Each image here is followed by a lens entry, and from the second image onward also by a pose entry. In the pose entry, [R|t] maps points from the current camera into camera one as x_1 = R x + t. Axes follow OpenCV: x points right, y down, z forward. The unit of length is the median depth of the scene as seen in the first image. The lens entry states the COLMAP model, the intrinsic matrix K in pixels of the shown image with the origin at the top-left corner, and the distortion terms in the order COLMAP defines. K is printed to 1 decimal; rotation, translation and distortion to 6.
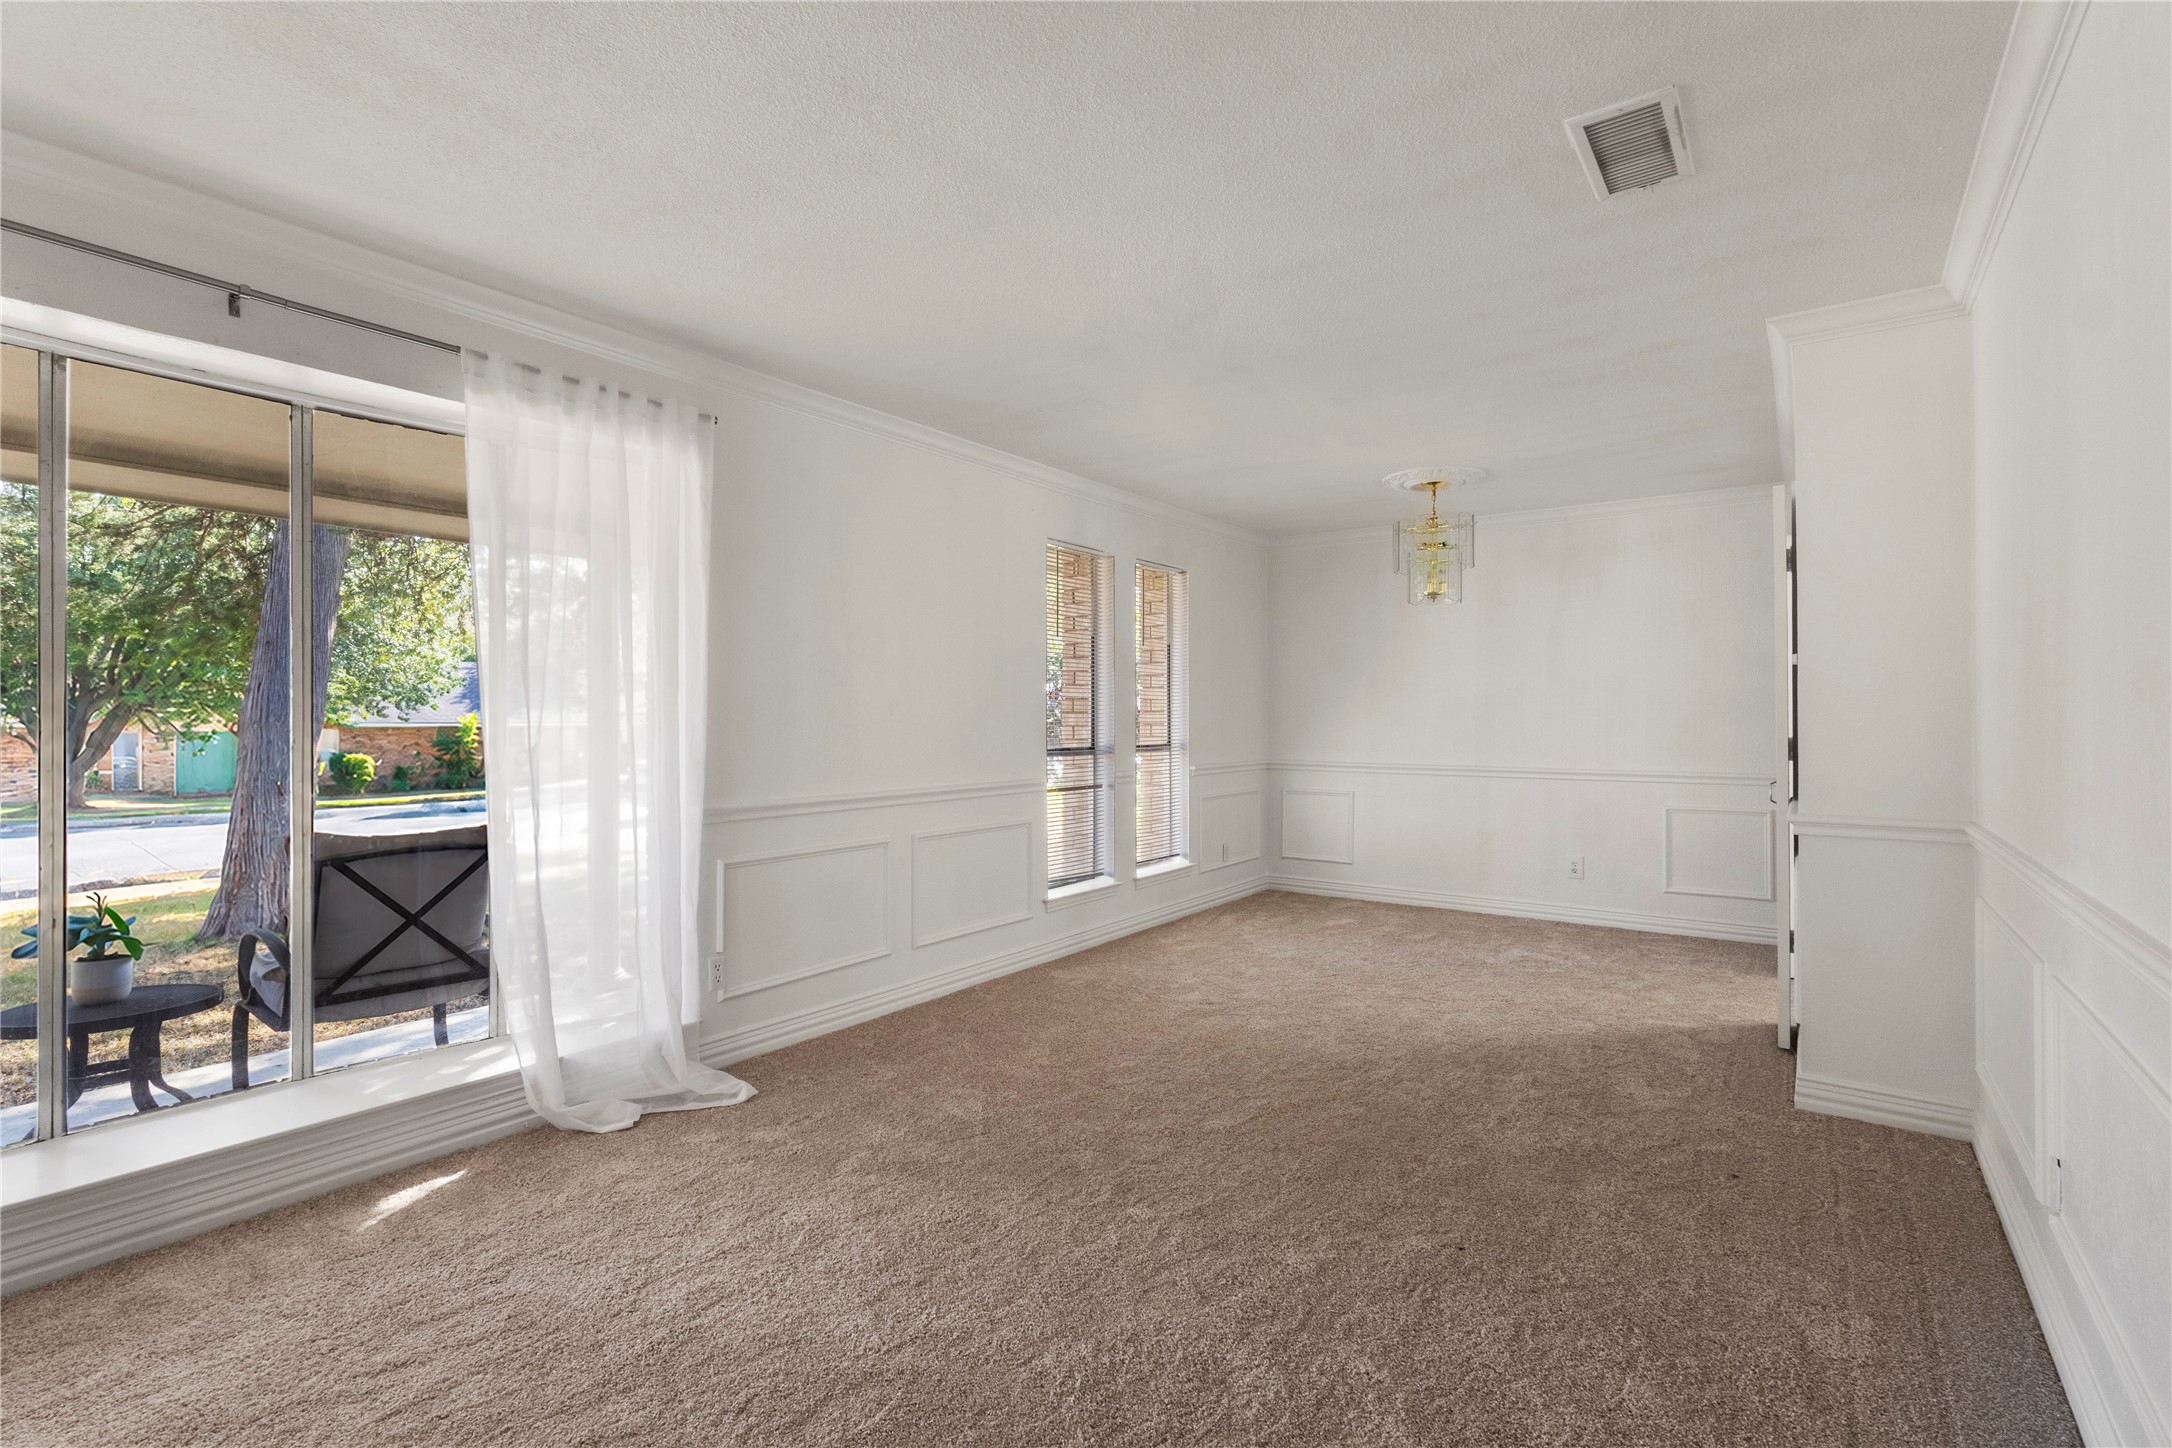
lens RADIAL K [[1003.0, 0, 1072.1], [0, 1003.0, 724.6], [0, 0, 1]] dist [-0.003331, -0.000070]
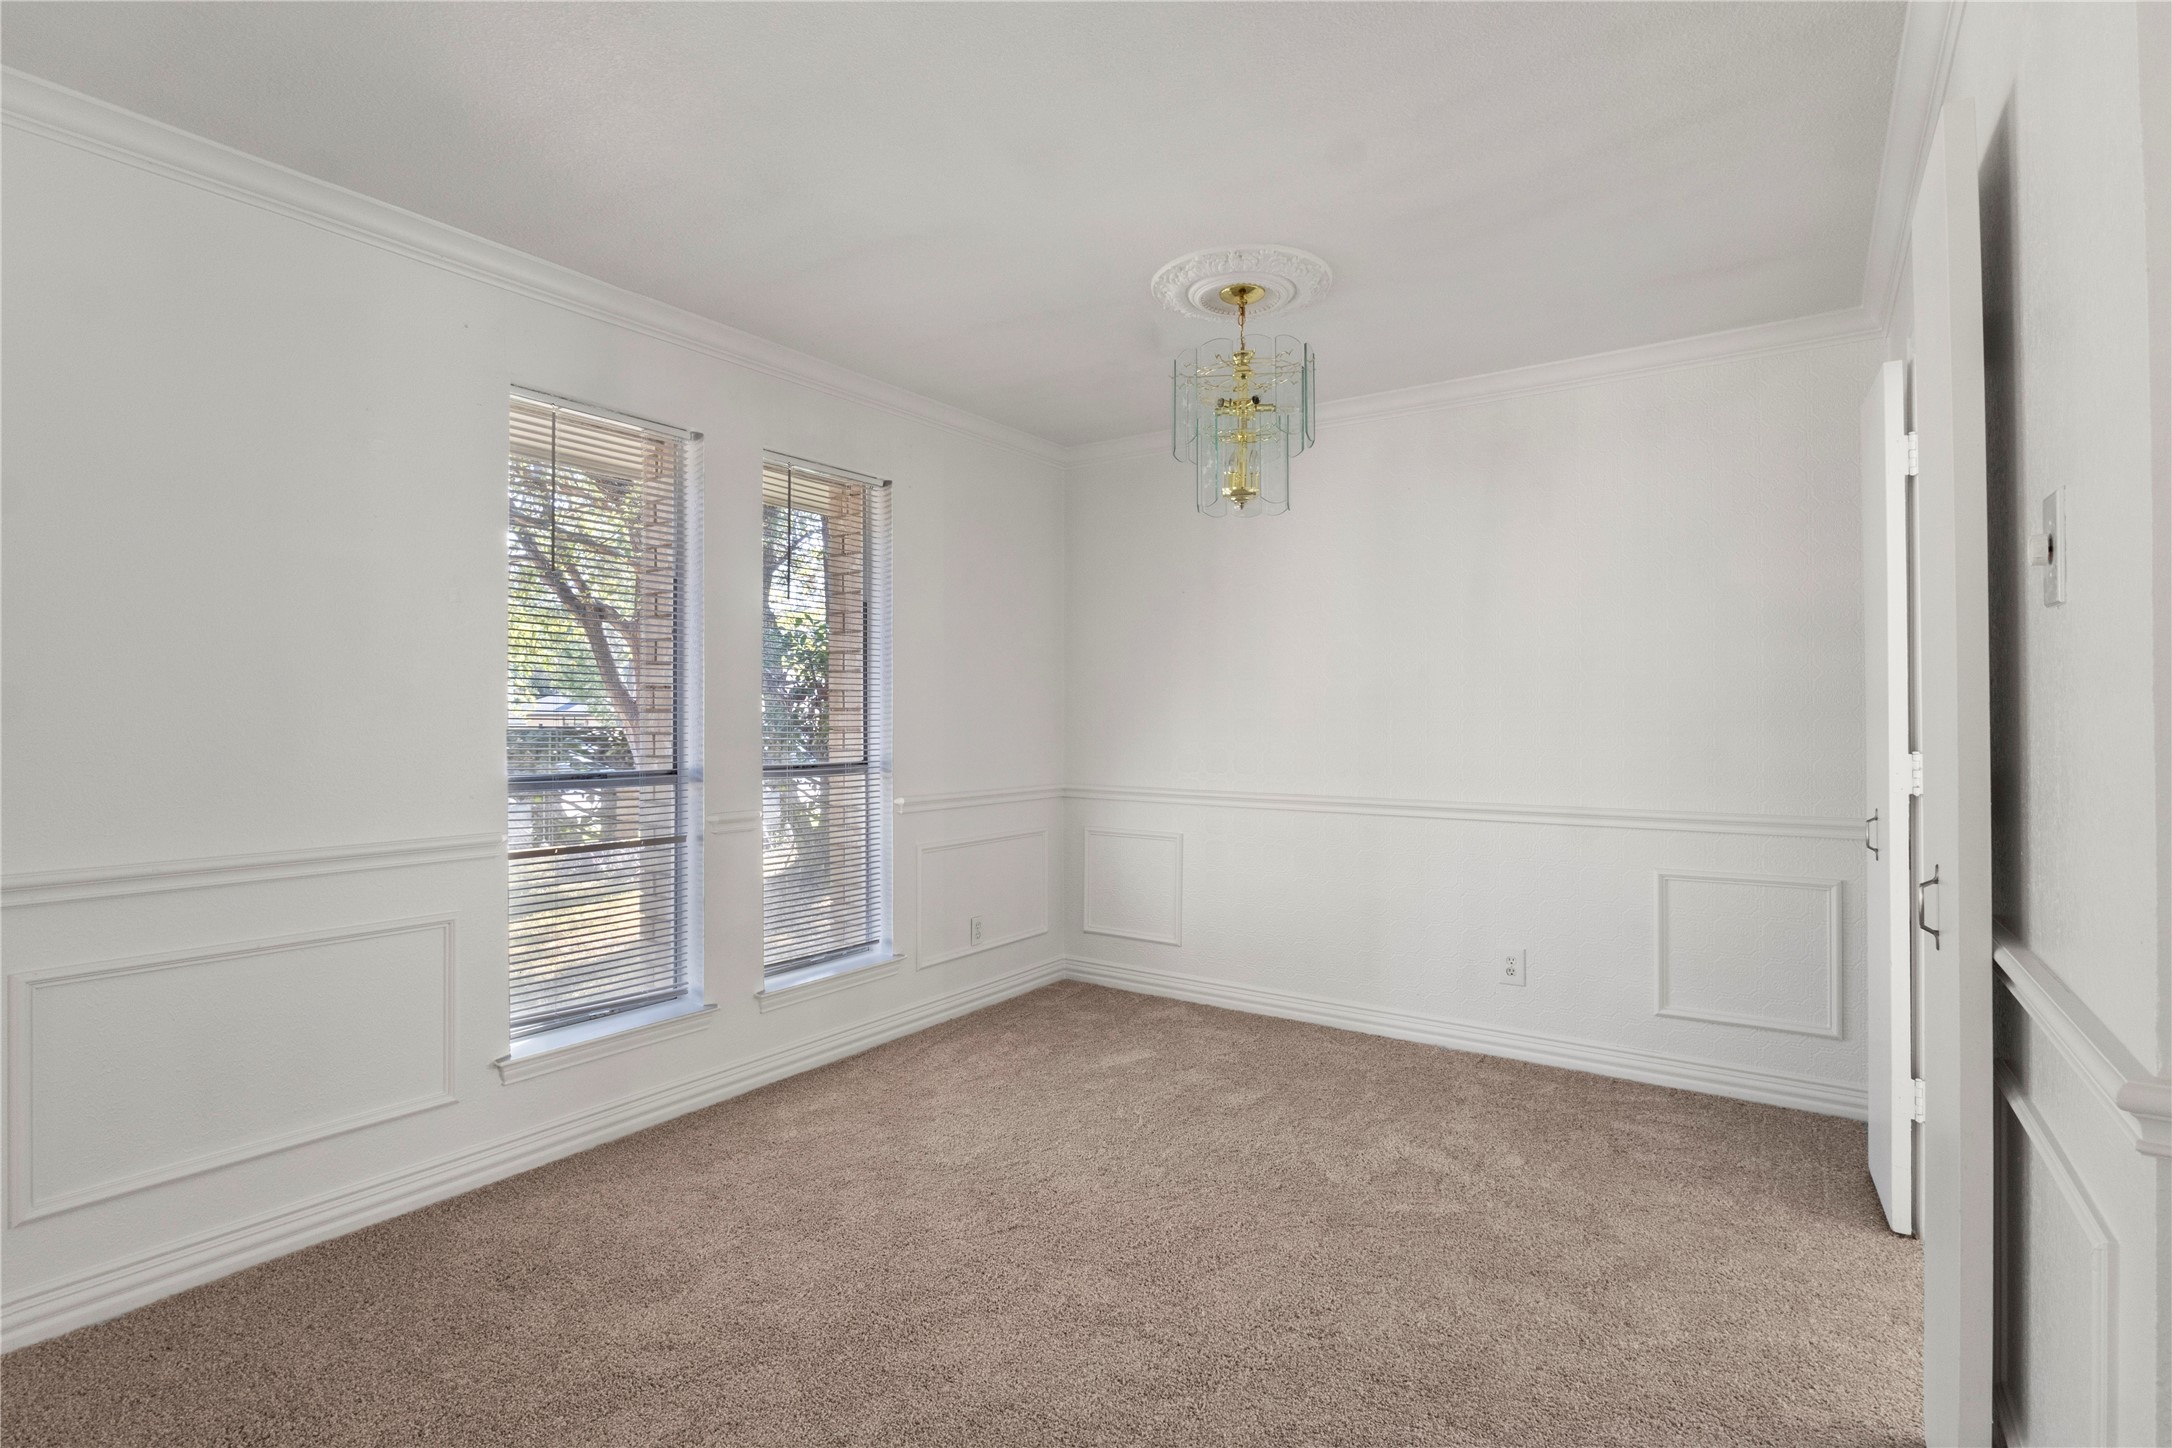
lens RADIAL K [[1016.1, 0, 1083.2], [0, 1016.1, 724.9], [0, 0, 1]] dist [-0.011931, 0.000197]
pose [[0.999832, -0.000125, 0.018348, 0.244512], [0.000185, 0.999995, -0.003283, -0.001777], [-0.018347, 0.003286, 0.999826, 0.412910]]
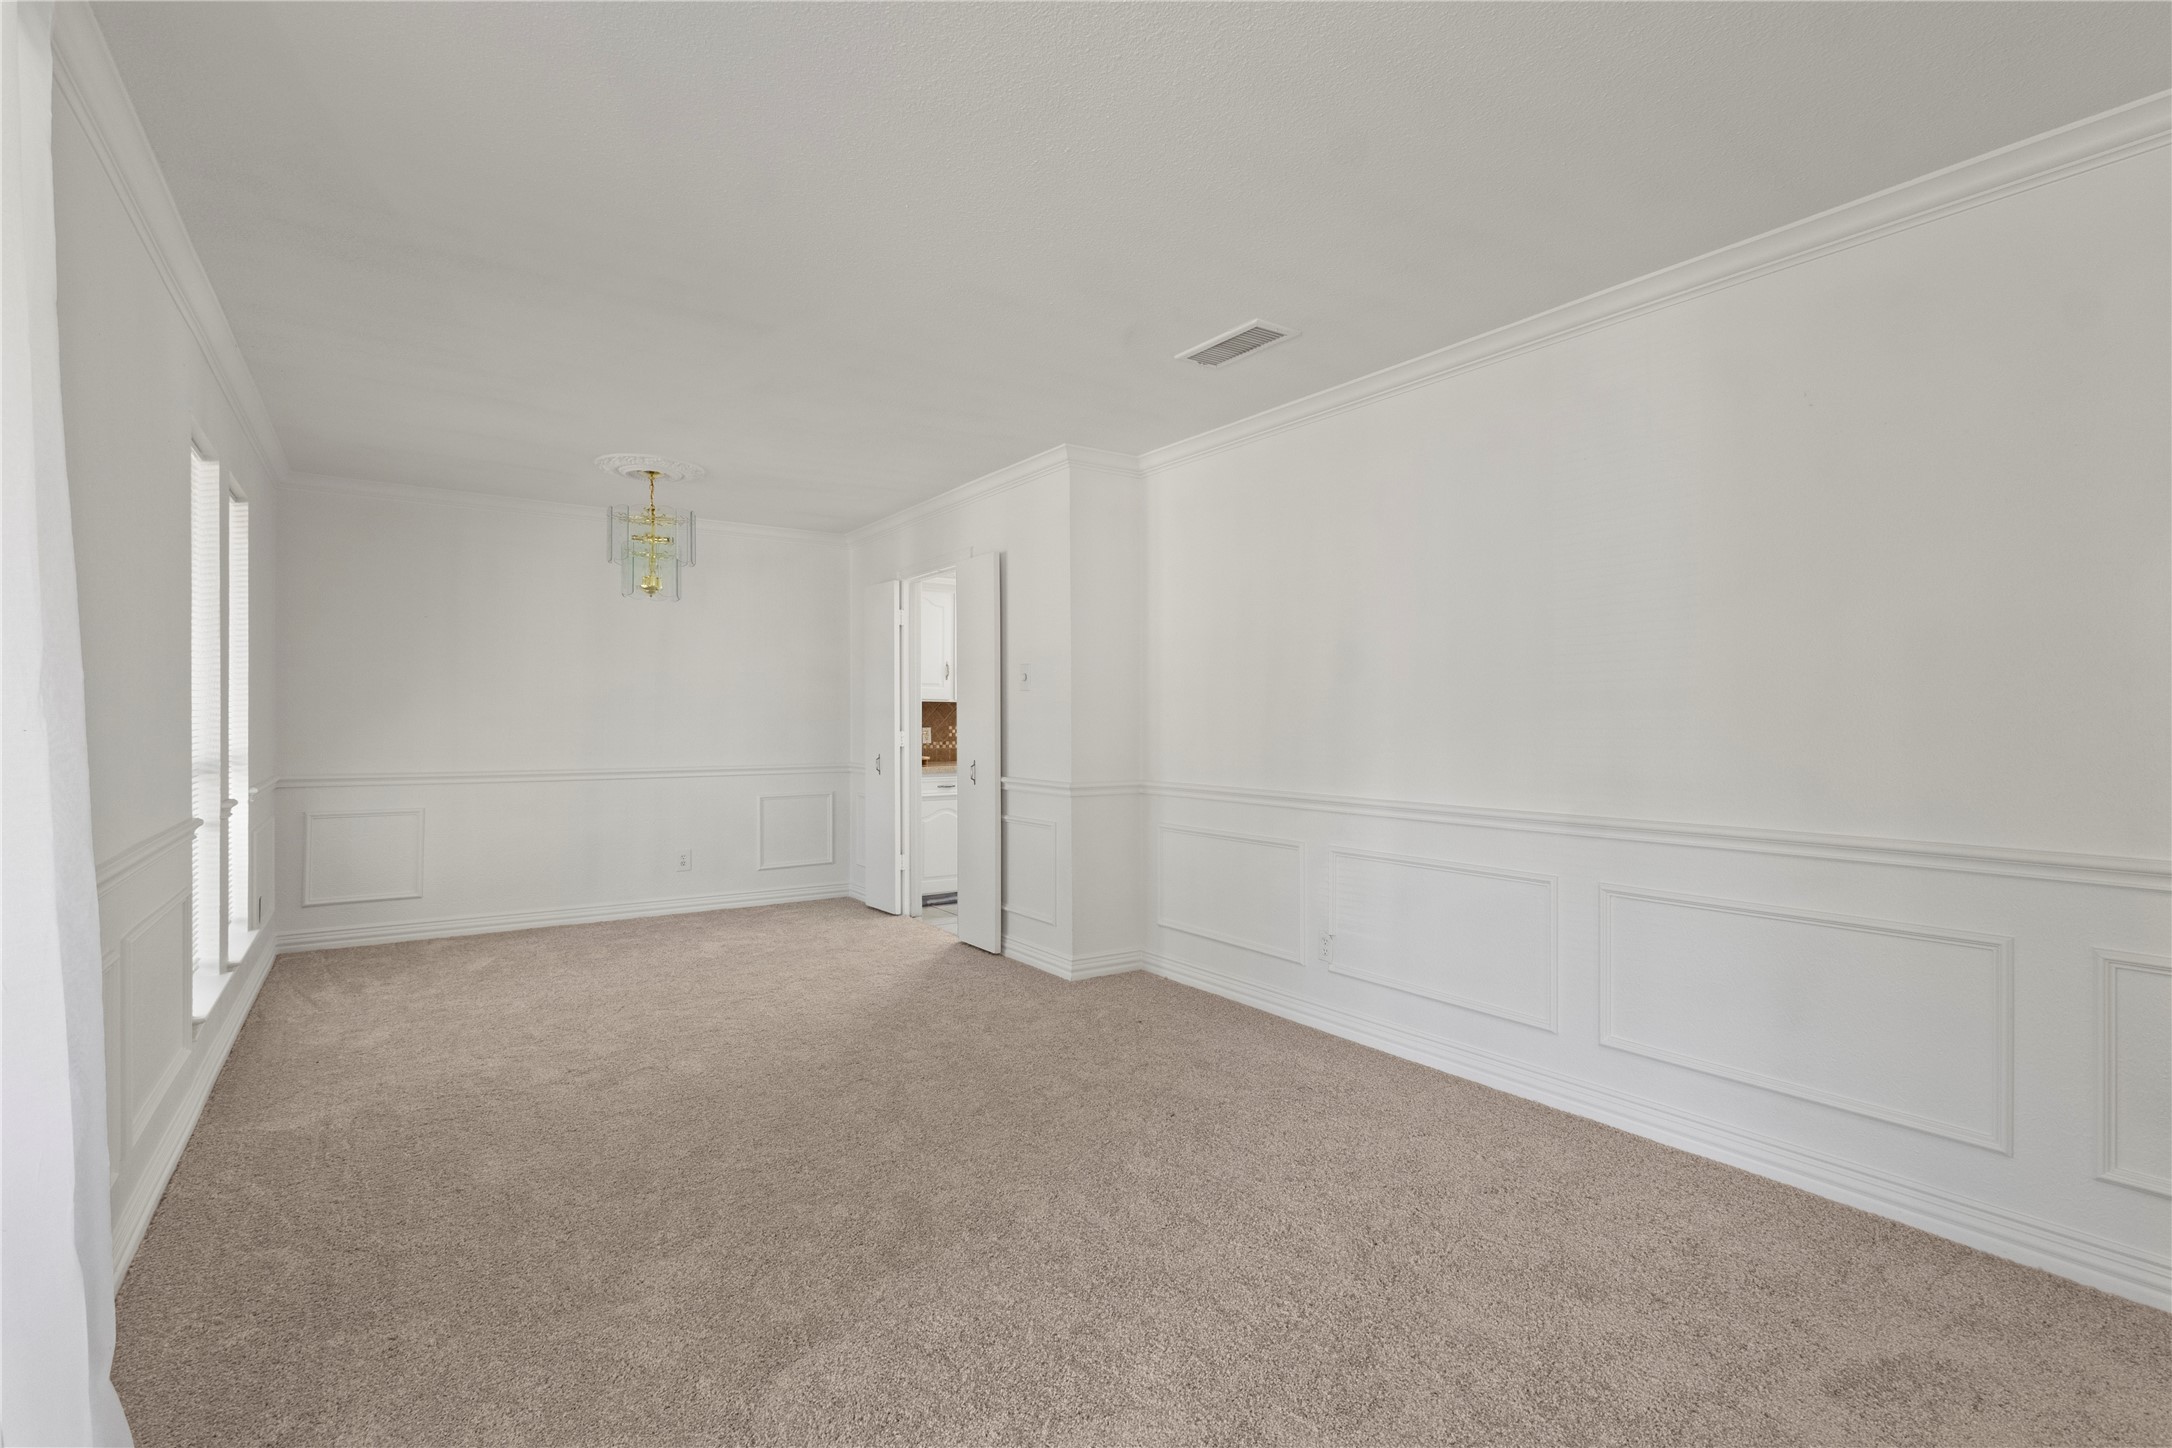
lens RADIAL K [[1003.0, 0, 1068.9], [0, 1003.0, 718.0], [0, 0, 1]] dist [-0.003331, -0.000070]
pose [[0.335430, 0.002563, 0.942062, -0.376035], [0.006177, 0.999969, -0.004920, 0.000601], [-0.942045, 0.007470, 0.335403, 0.278874]]
